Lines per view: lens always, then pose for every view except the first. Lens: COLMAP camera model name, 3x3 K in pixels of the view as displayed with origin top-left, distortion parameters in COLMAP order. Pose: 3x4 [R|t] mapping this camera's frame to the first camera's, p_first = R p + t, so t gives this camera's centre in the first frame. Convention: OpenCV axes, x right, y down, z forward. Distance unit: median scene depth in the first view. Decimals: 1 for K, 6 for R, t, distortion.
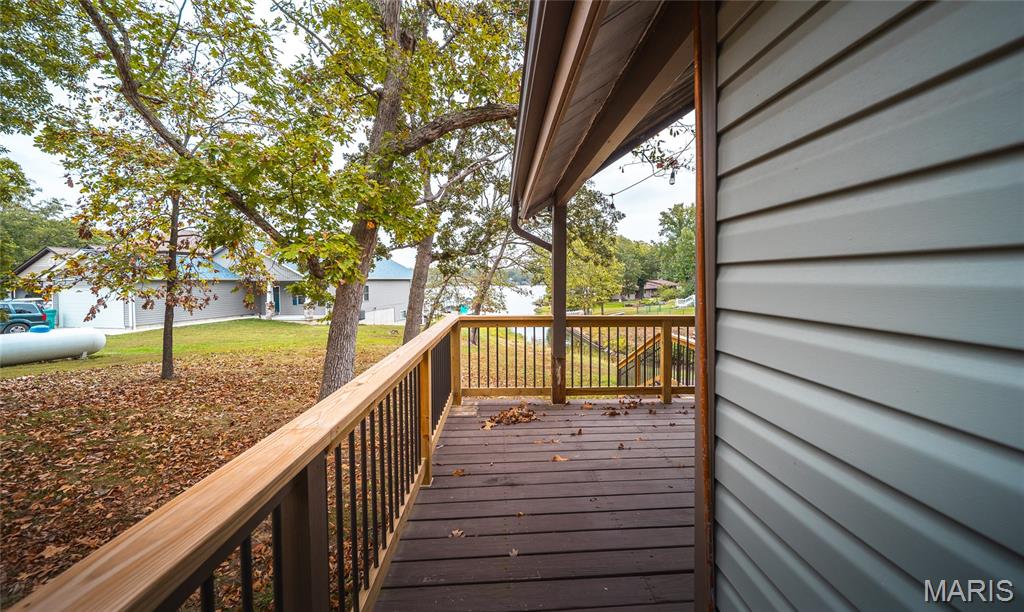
lens RADIAL K [[358.1, 0, 515.4], [0, 358.1, 288.9], [0, 0, 1]] dist [-0.000081, -0.000046]
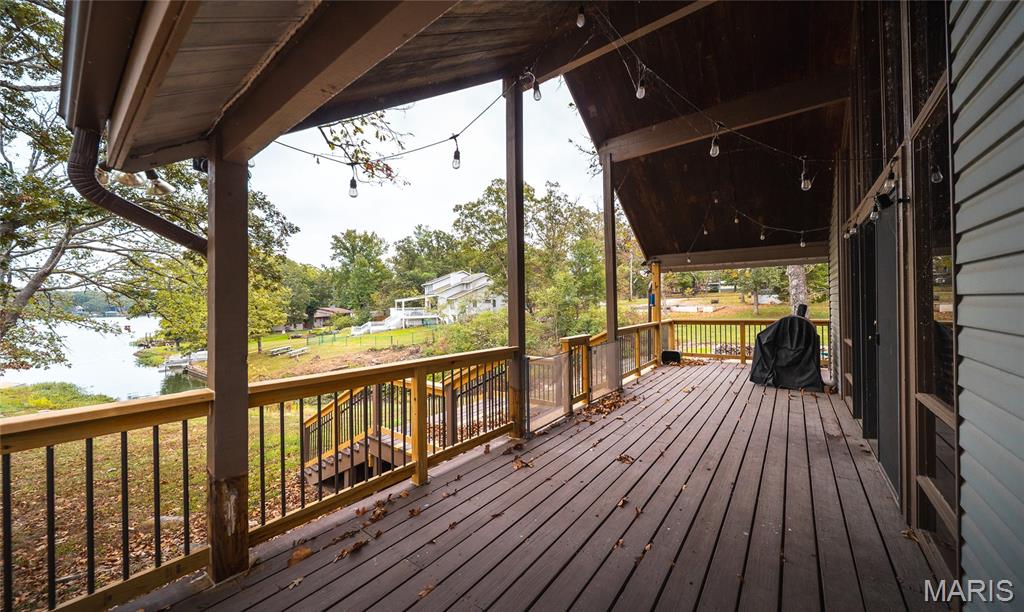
lens RADIAL K [[359.2, 0, 525.0], [0, 359.2, 302.8], [0, 0, 1]] dist [-0.001536, -0.000377]
pose [[0.636172, 0.001174, 0.771547, 0.000411], [0.026887, 0.999358, -0.023690, -0.002301], [-0.771079, 0.035816, 0.635732, 0.051228]]
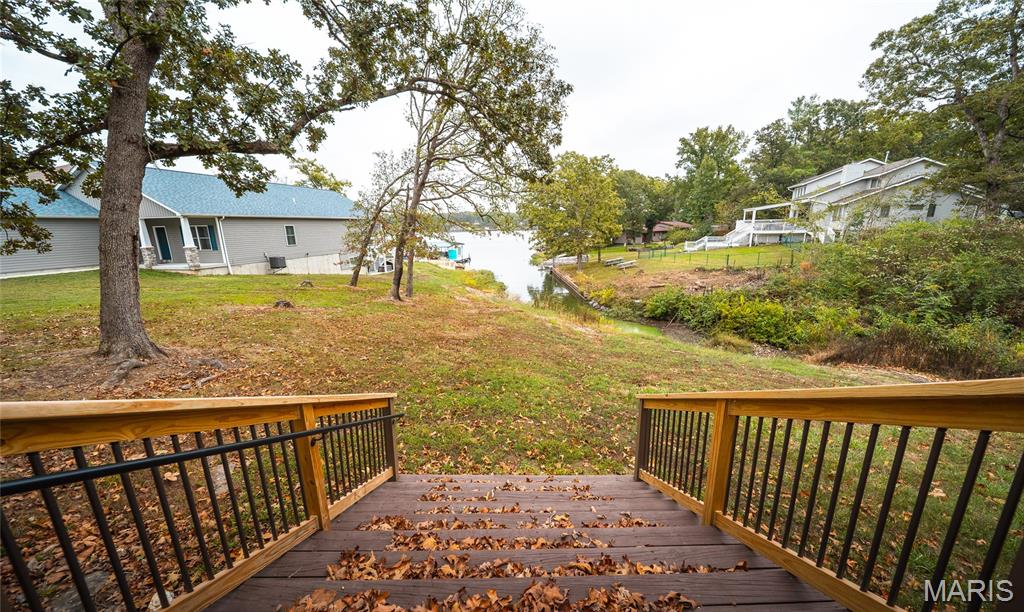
lens RADIAL K [[362.3, 0, 511.7], [0, 362.3, 310.8], [0, 0, 1]] dist [-0.001175, -0.000419]
pose [[0.999203, -0.000010, -0.039926, 0.140295], [0.008246, 0.978493, 0.206114, 0.015986], [0.039065, -0.206279, 0.977713, 0.209962]]
